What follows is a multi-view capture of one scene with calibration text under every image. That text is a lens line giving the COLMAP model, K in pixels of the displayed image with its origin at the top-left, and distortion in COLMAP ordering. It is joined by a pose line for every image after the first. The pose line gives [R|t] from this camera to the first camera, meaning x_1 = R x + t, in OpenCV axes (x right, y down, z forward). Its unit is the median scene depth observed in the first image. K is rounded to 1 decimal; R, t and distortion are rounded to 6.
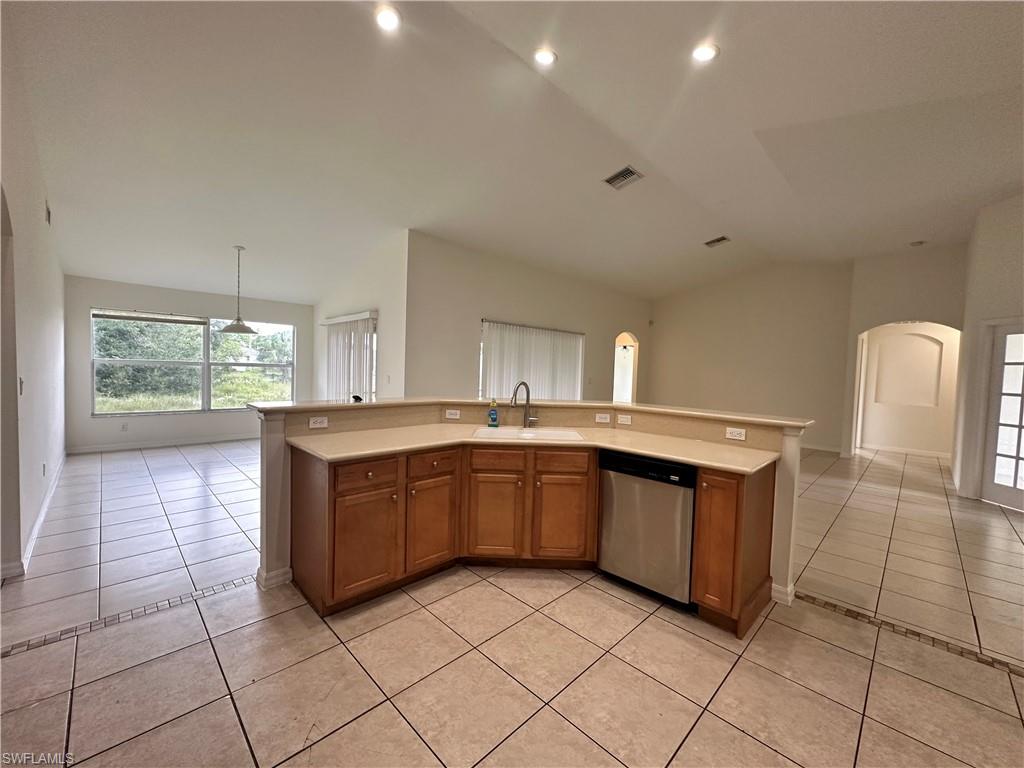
lens RADIAL K [[411.2, 0, 511.8], [0, 411.2, 382.4], [0, 0, 1]] dist [0.001092, 0.000027]
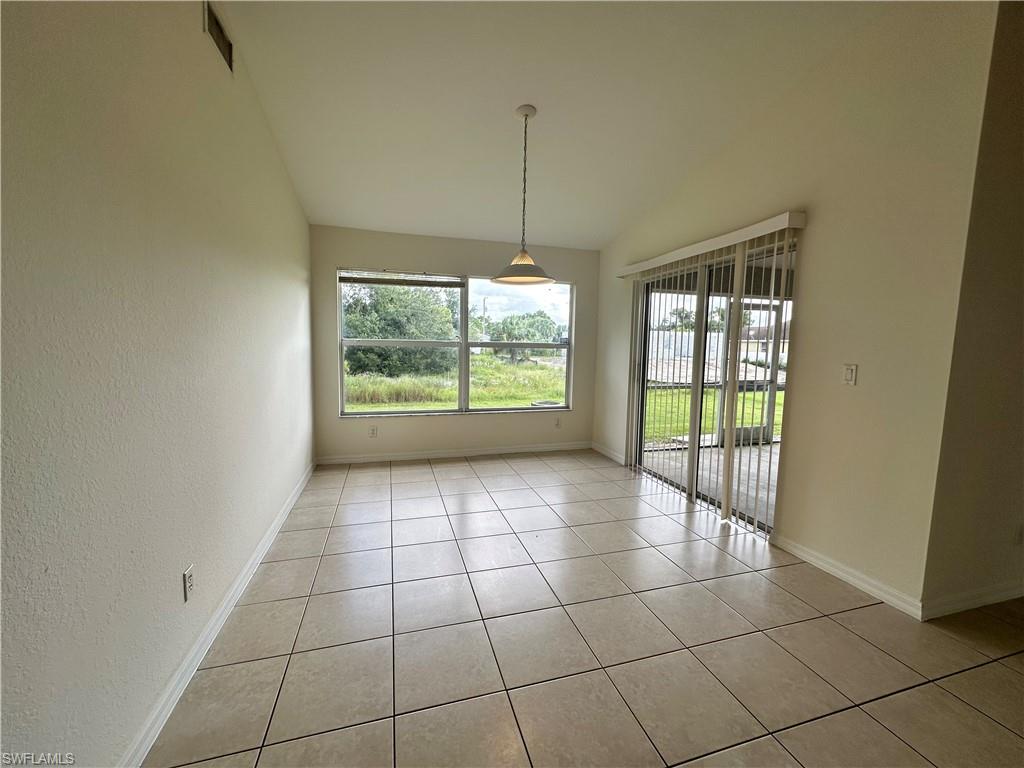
lens RADIAL K [[411.2, 0, 511.8], [0, 411.2, 382.4], [0, 0, 1]] dist [0.001092, 0.000027]
pose [[0.881019, 0.028743, -0.472207, -0.296242], [-0.007996, 0.998915, 0.045884, -0.011534], [0.473013, -0.036648, 0.880293, 0.367656]]
